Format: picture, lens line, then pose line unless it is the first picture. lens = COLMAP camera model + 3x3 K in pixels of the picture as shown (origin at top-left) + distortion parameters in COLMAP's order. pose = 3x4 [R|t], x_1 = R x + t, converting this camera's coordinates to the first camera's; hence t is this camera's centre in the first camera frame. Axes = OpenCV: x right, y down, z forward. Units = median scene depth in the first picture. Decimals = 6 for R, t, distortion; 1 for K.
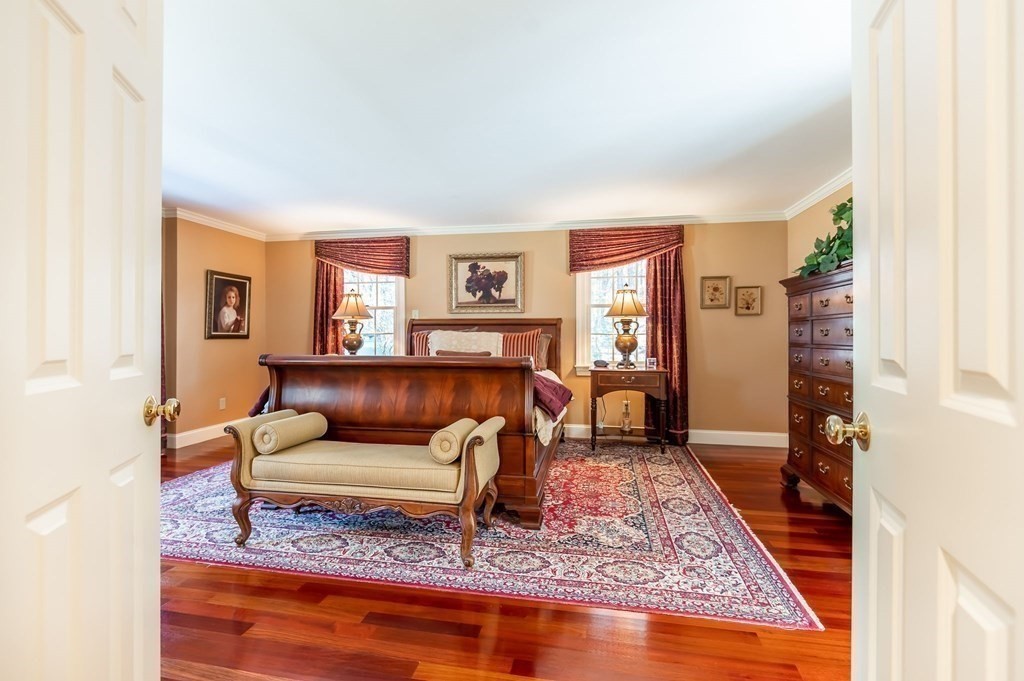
lens RADIAL K [[470.3, 0, 513.3], [0, 470.3, 324.8], [0, 0, 1]] dist [0.003907, -0.000227]
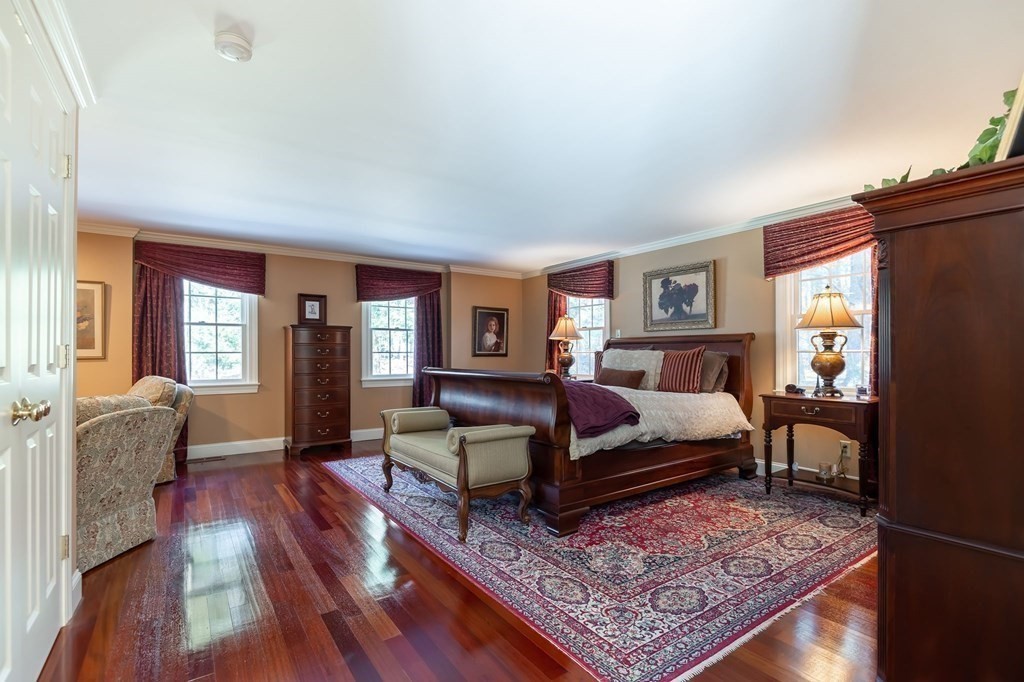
lens RADIAL K [[472.0, 0, 508.4], [0, 472.0, 343.1], [0, 0, 1]] dist [-0.002992, -0.000554]
pose [[0.718474, -0.017232, -0.695341, 0.387316], [0.014700, 0.999846, -0.009589, 0.005708], [0.695399, -0.003332, 0.718616, 0.091305]]
